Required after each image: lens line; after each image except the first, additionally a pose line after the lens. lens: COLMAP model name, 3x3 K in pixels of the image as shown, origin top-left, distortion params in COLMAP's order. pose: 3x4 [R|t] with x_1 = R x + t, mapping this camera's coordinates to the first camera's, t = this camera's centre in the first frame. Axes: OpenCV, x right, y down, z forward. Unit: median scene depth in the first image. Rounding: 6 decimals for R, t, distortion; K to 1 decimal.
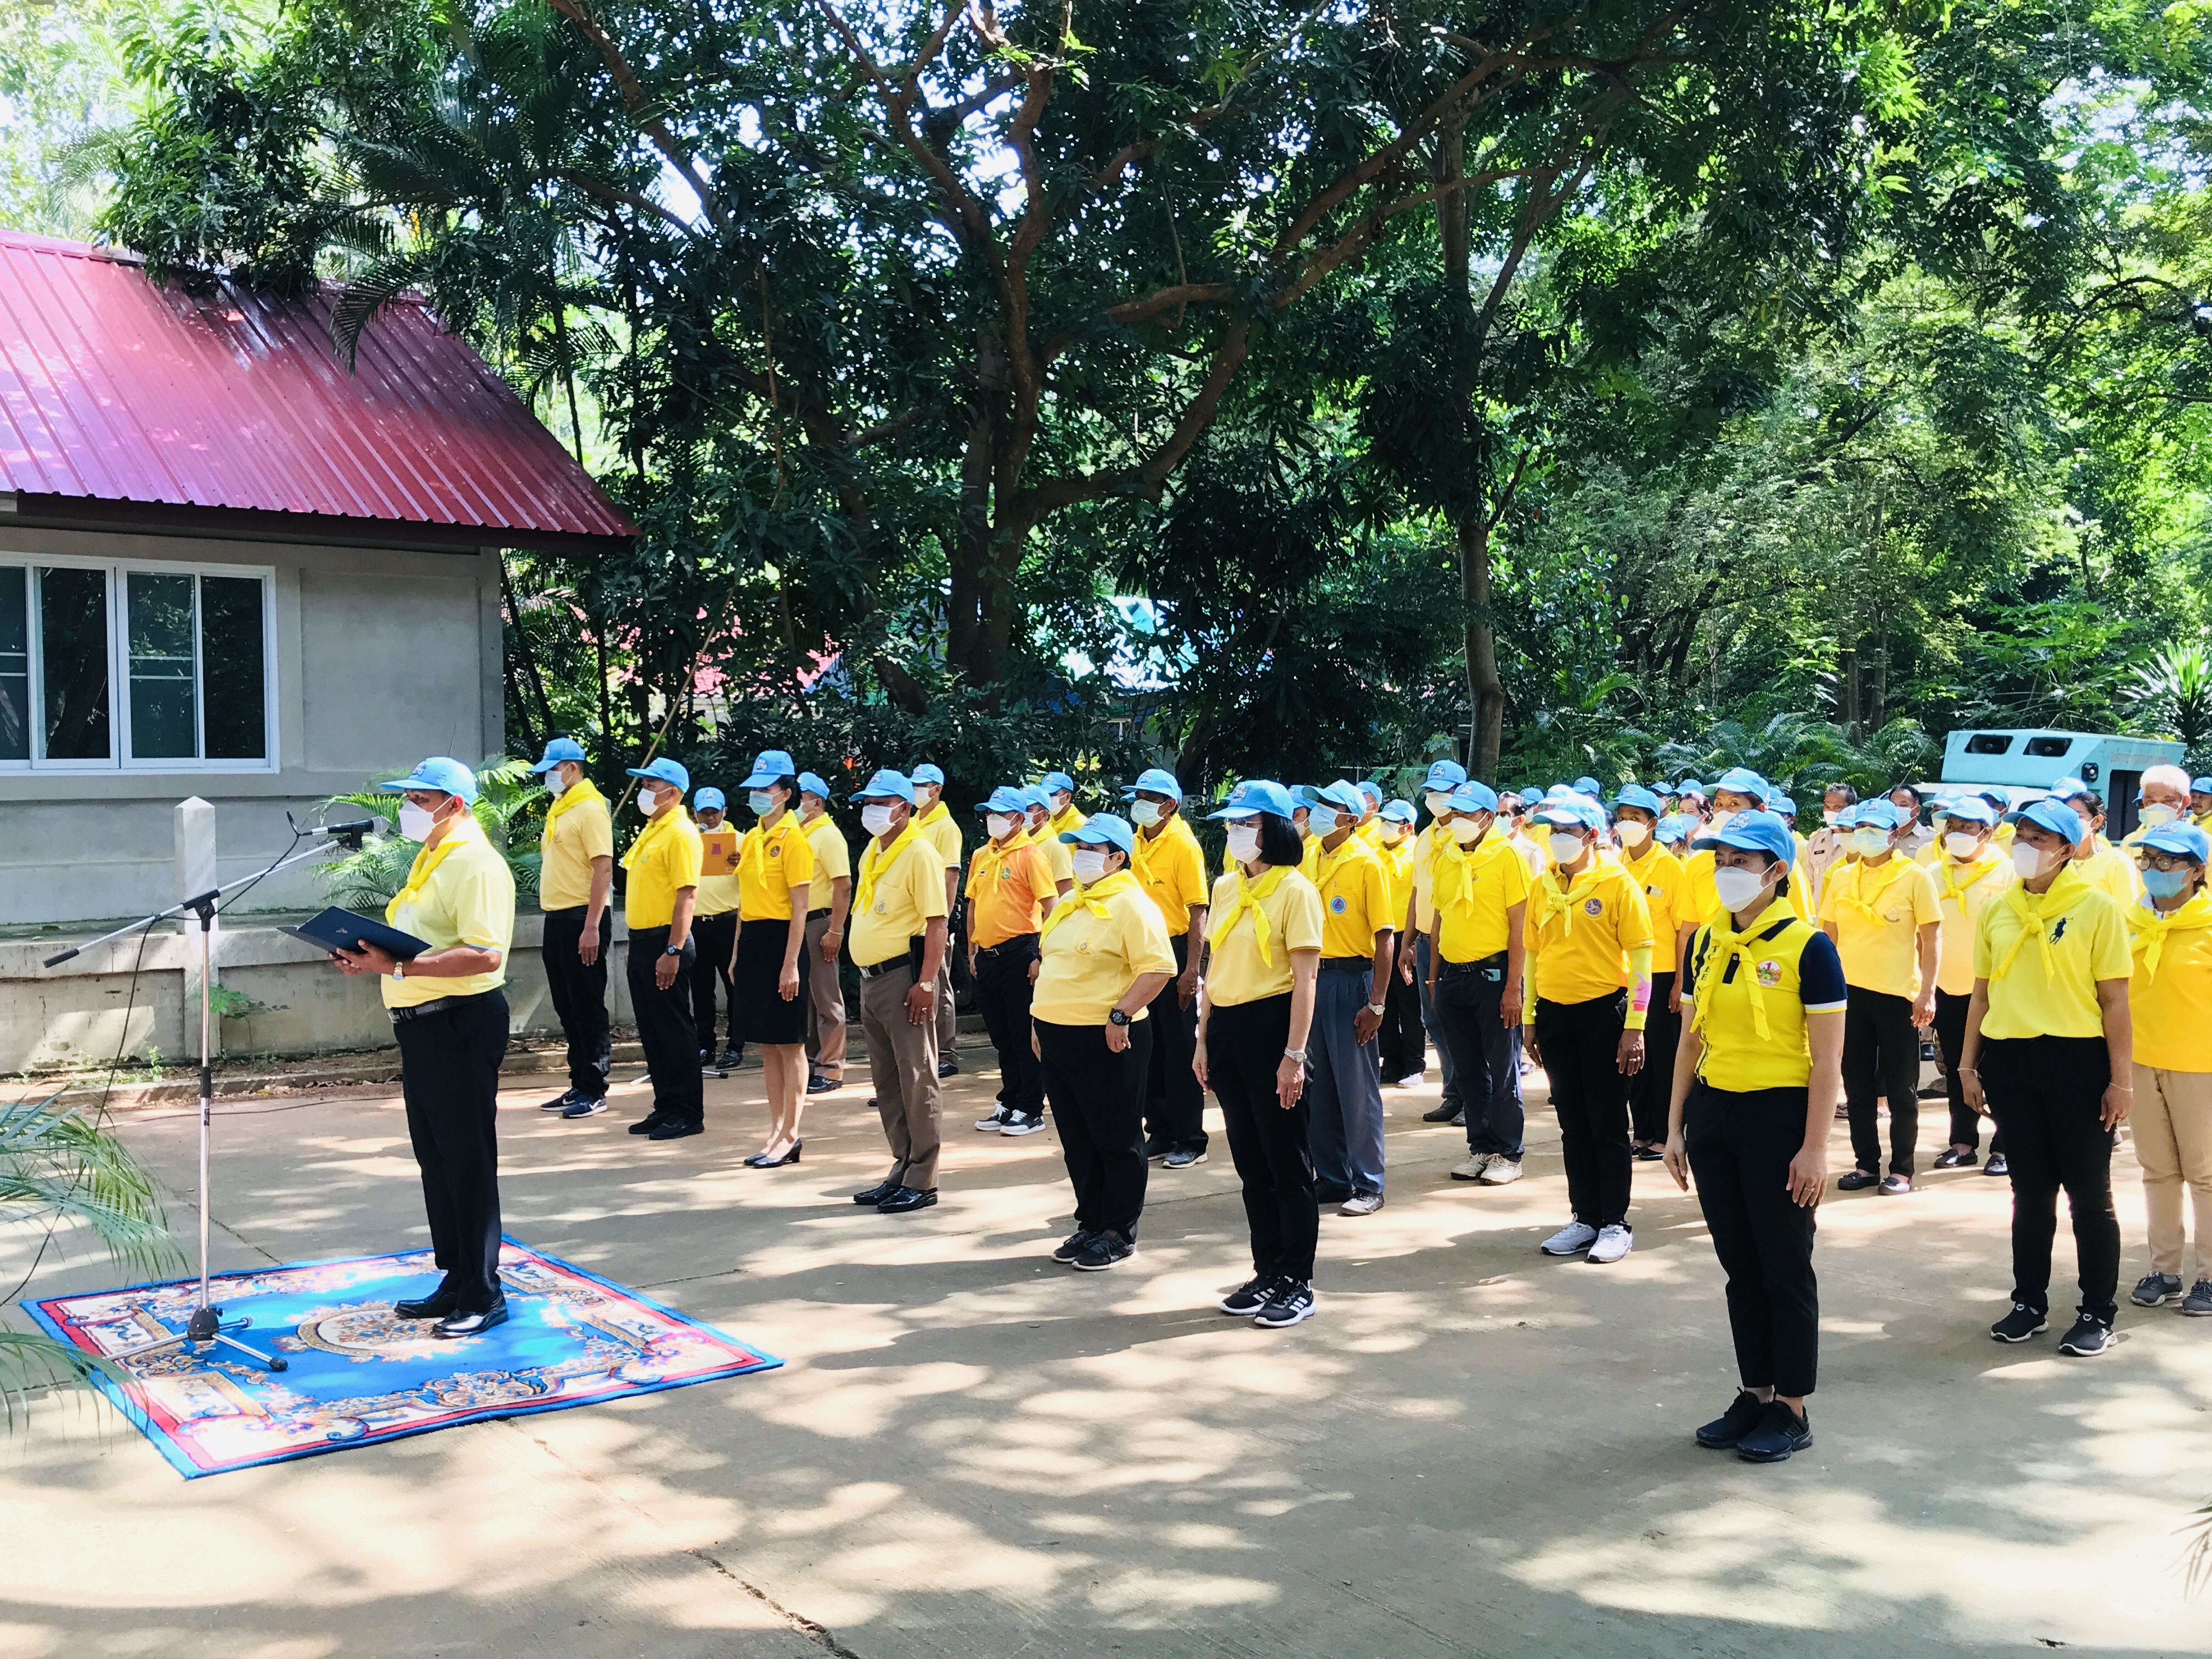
lens RADIAL K [[2075.2, 0, 1083.3], [0, 2075.2, 831.8], [0, 0, 1]] dist [-0.003498, 0.000000]
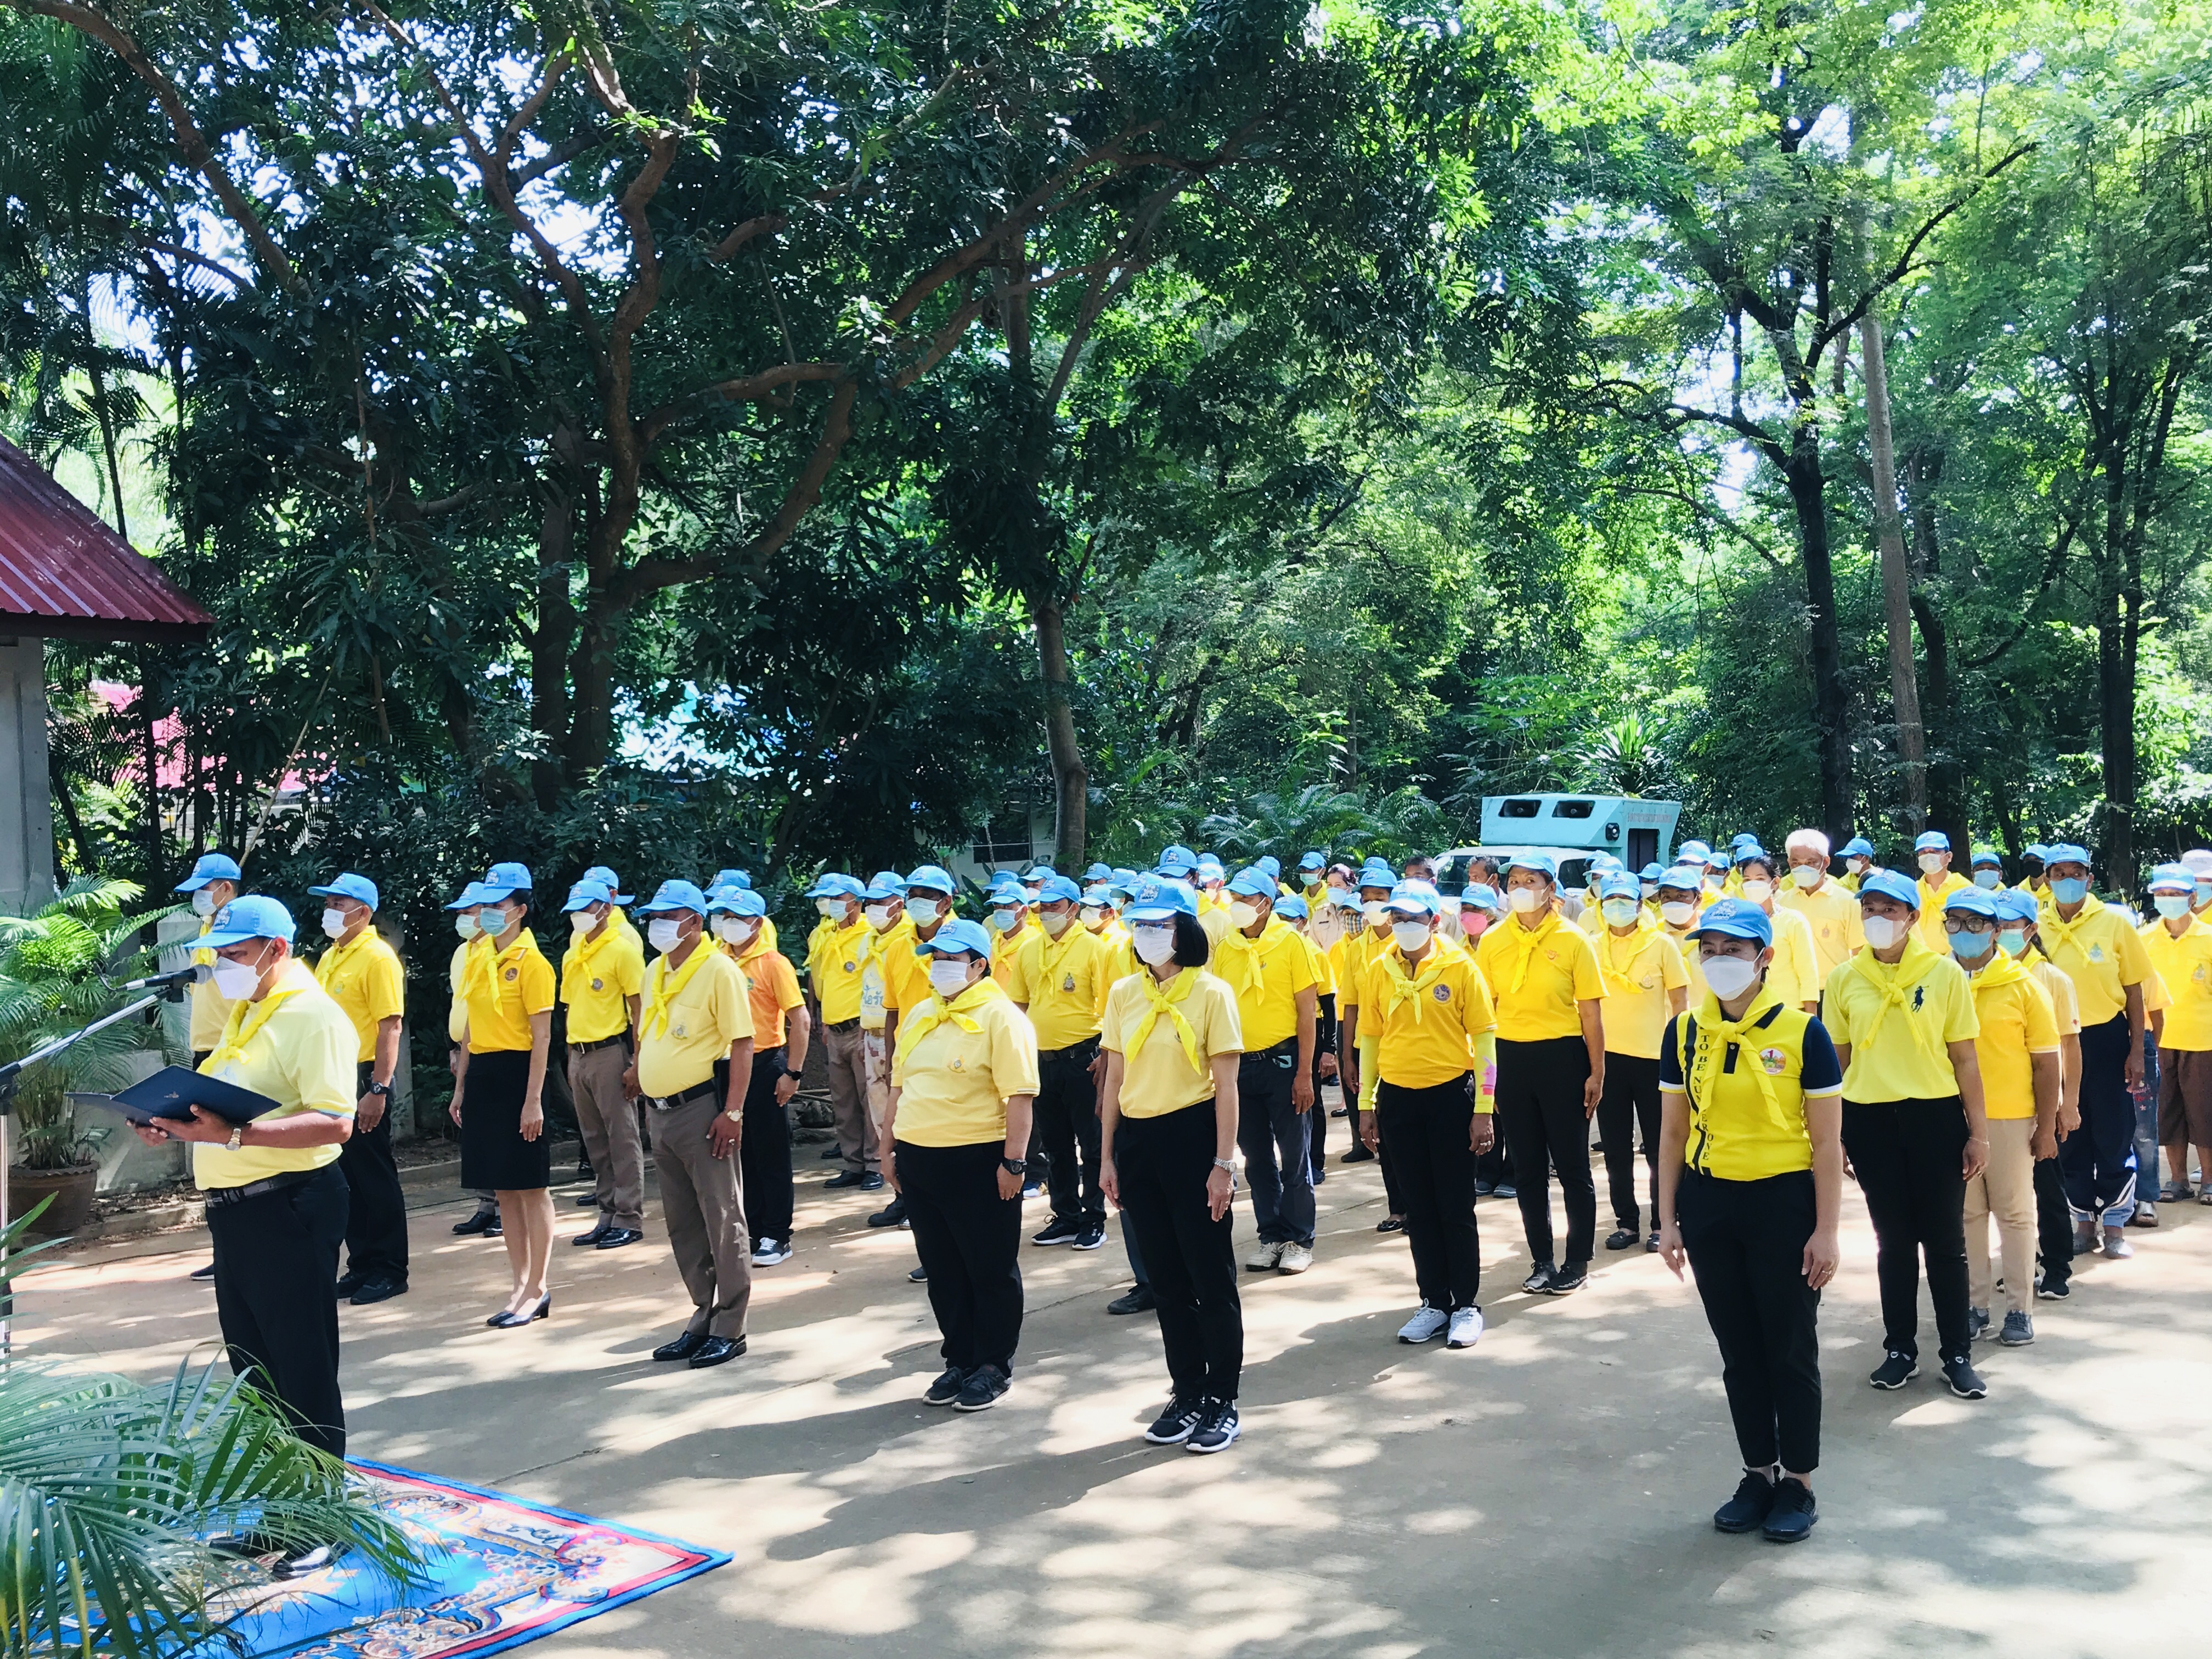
lens RADIAL K [[2075.2, 0, 1102.9], [0, 2075.2, 834.6], [0, 0, 1]] dist [-0.003498, 0.000000]
pose [[0.962593, -0.032241, 0.269025, -0.087954], [0.041730, 0.998690, -0.029625, -0.008484], [-0.267718, 0.039743, 0.962677, 0.034291]]
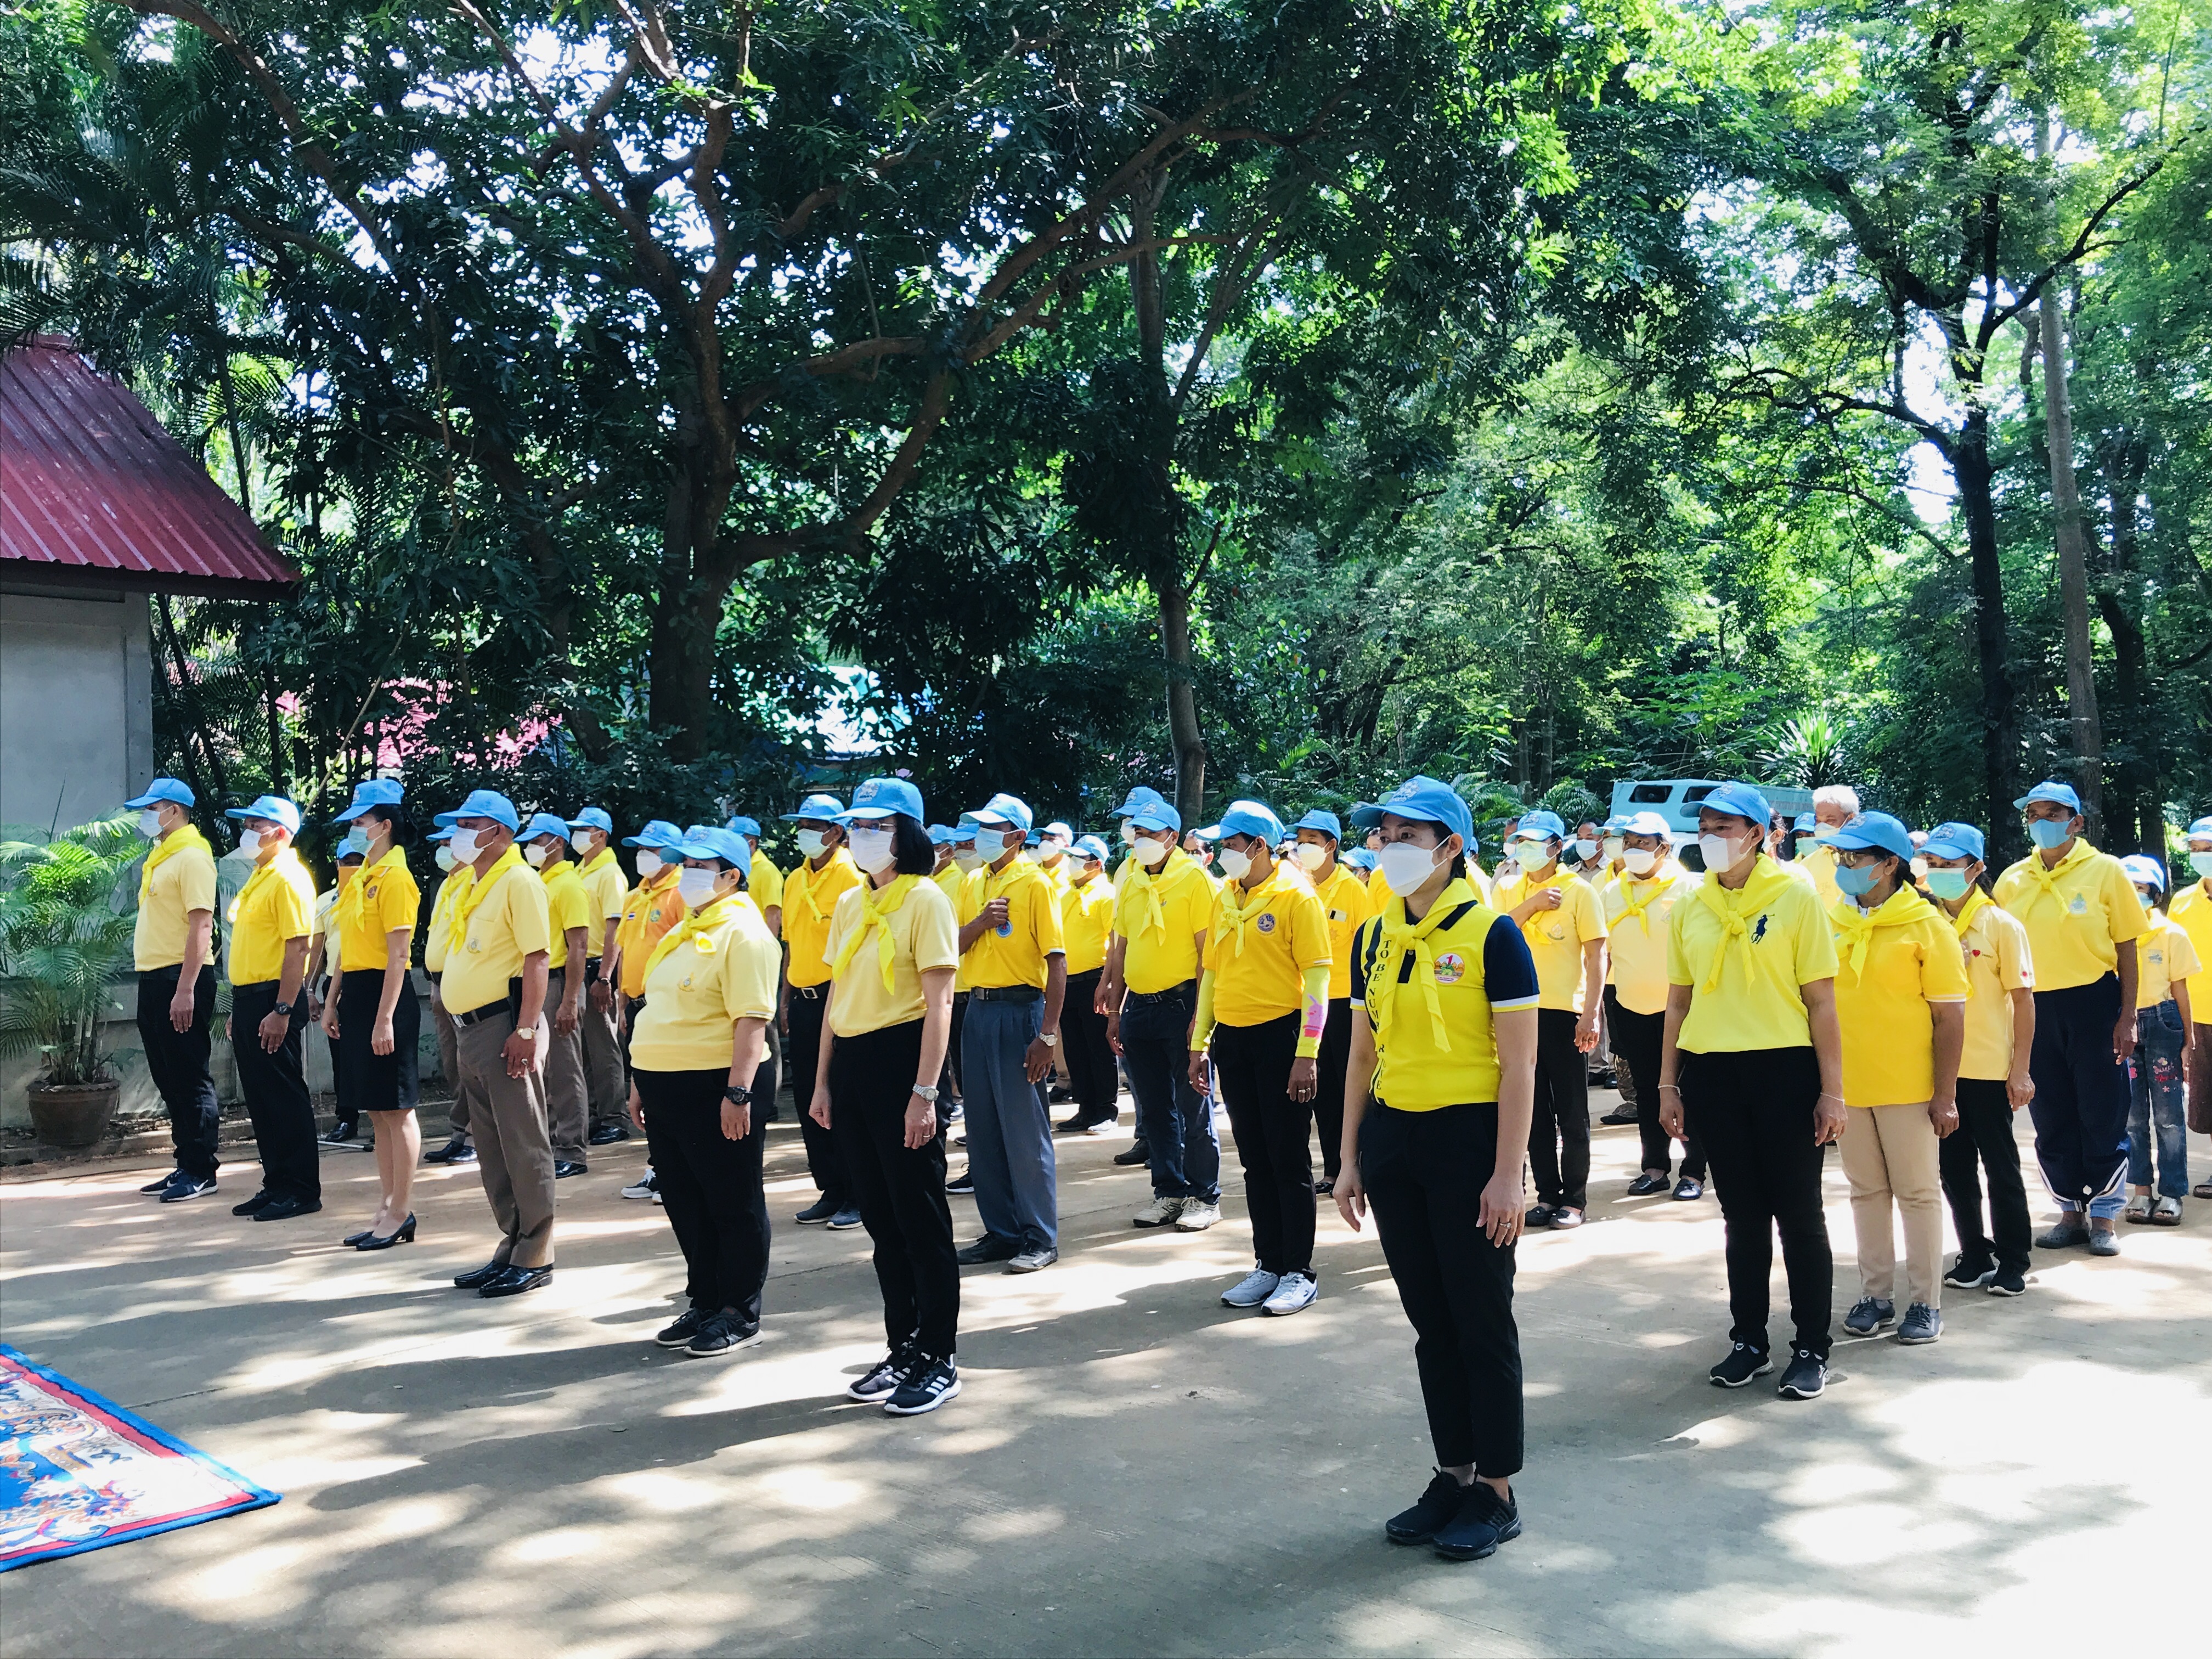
lens RADIAL K [[1901.9, 0, 1100.6], [0, 1901.9, 827.0], [0, 0, 1]] dist [0.025943, -0.023738]
pose [[0.990784, -0.015679, 0.134539, 0.029772], [0.021386, 0.998927, -0.041080, 0.013568], [-0.133751, 0.043579, 0.990056, 0.087467]]
